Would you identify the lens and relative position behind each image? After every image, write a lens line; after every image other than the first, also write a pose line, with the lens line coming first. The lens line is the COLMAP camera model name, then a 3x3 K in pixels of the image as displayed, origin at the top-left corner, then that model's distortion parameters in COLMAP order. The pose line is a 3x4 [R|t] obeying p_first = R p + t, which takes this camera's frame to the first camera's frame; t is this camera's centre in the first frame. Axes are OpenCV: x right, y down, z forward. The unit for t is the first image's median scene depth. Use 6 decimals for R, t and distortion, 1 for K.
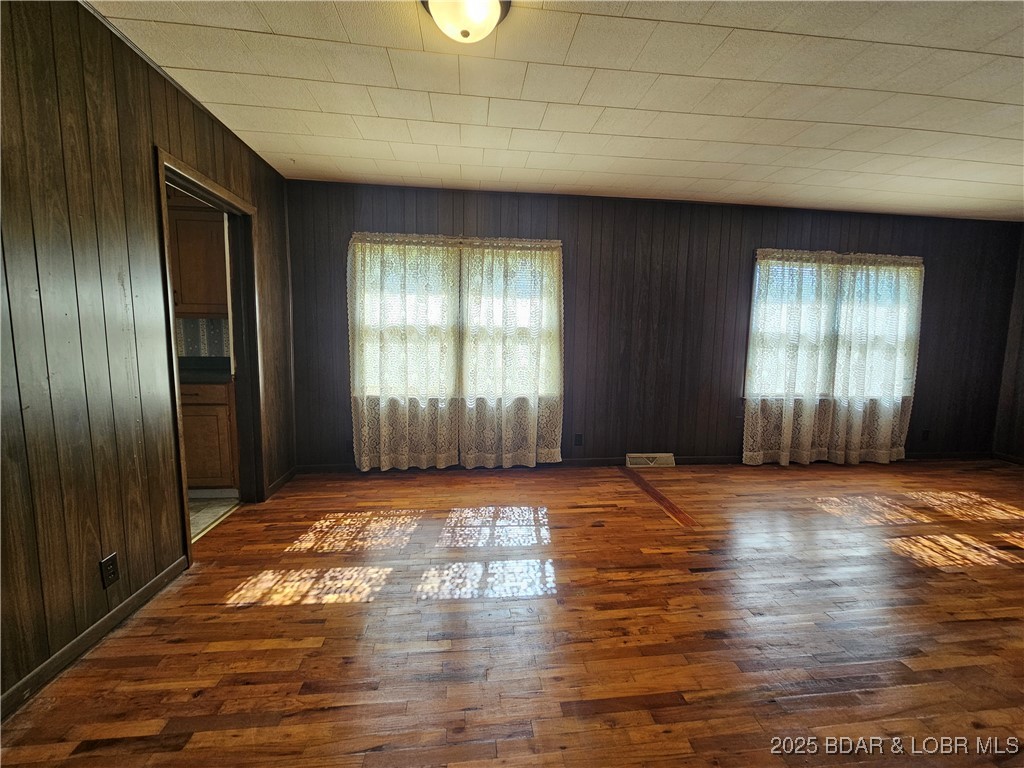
lens RADIAL K [[420.9, 0, 512.8], [0, 420.9, 384.8], [0, 0, 1]] dist [-0.000494, 0.001175]
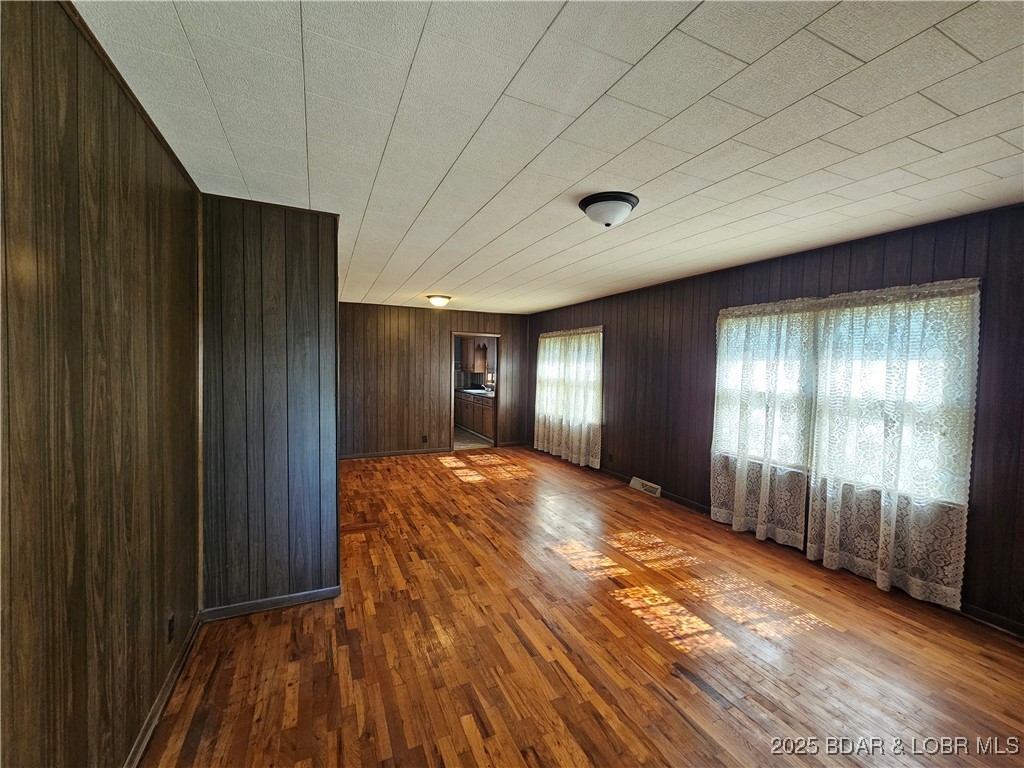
lens RADIAL K [[420.9, 0, 509.6], [0, 420.9, 383.3], [0, 0, 1]] dist [-0.000494, 0.001175]
pose [[0.308362, 0.029014, -0.950827, 1.737128], [-0.116911, 0.993113, -0.007611, -0.087783], [0.944058, 0.113509, 0.309630, 0.246141]]
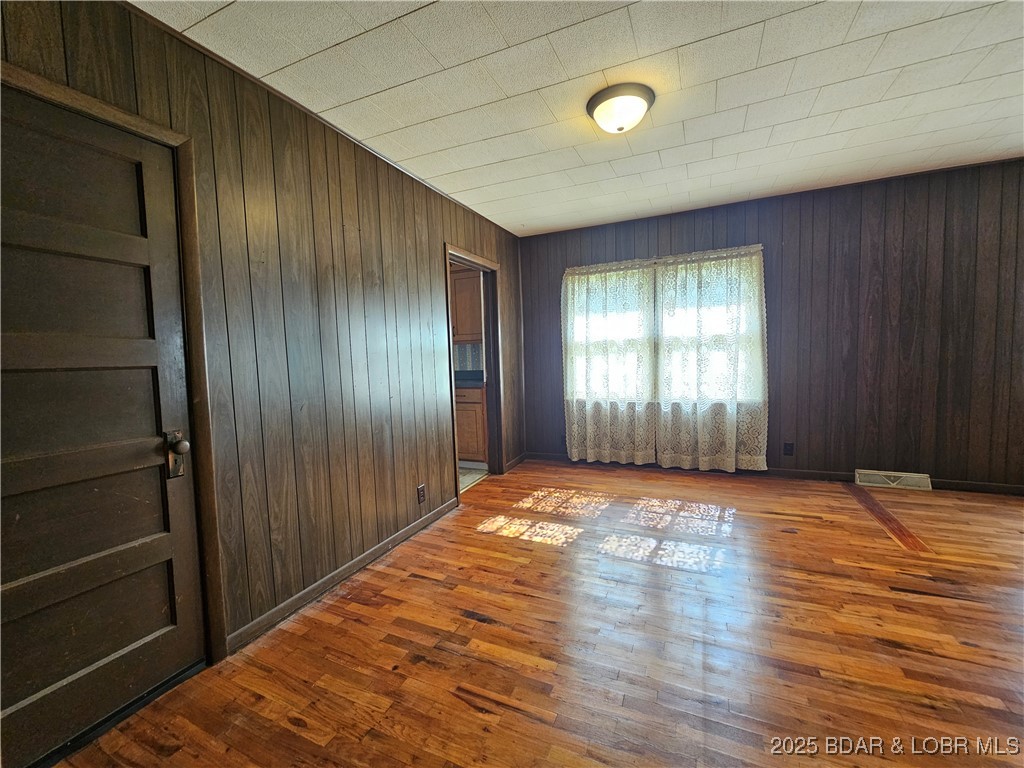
lens RADIAL K [[420.9, 0, 510.3], [0, 420.9, 384.6], [0, 0, 1]] dist [-0.000494, 0.001175]
pose [[0.856031, -0.007480, -0.516870, 0.136132], [-0.006938, 0.999639, -0.025958, 0.018725], [0.516878, 0.025807, 0.855670, -0.163648]]
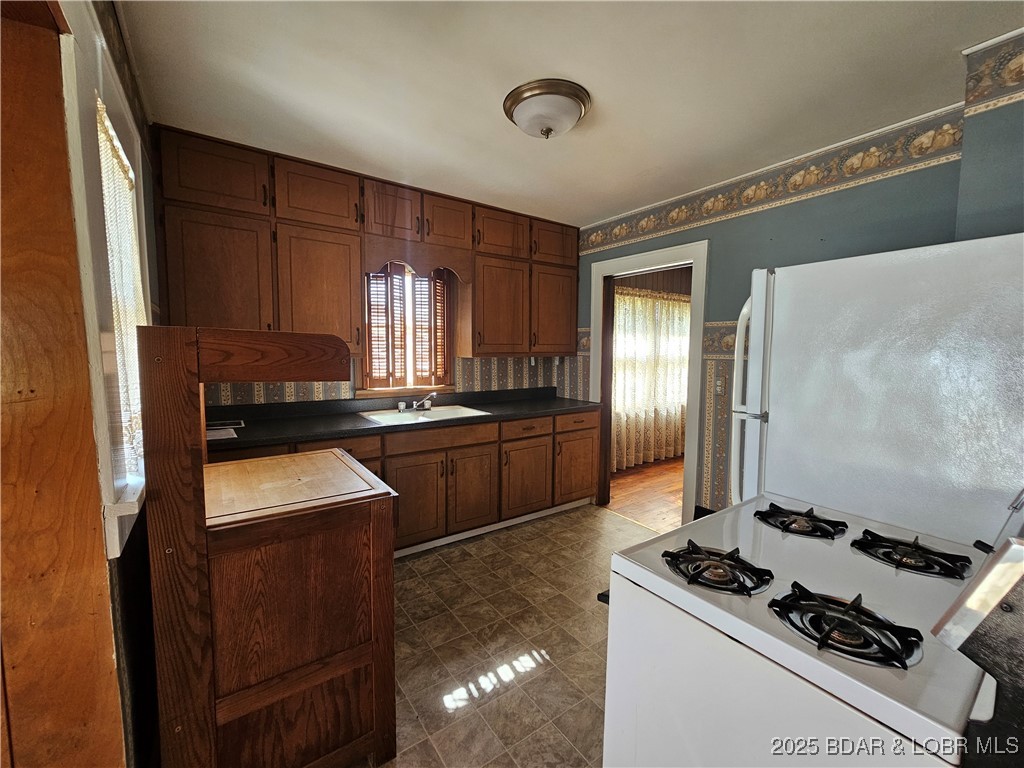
lens RADIAL K [[420.9, 0, 511.2], [0, 420.9, 386.7], [0, 0, 1]] dist [-0.000494, 0.001175]
pose [[0.874487, -0.055214, 0.481896, -1.376798], [0.064742, 0.997897, -0.003151, -0.075785], [-0.480709, 0.033955, 0.876223, 0.034067]]
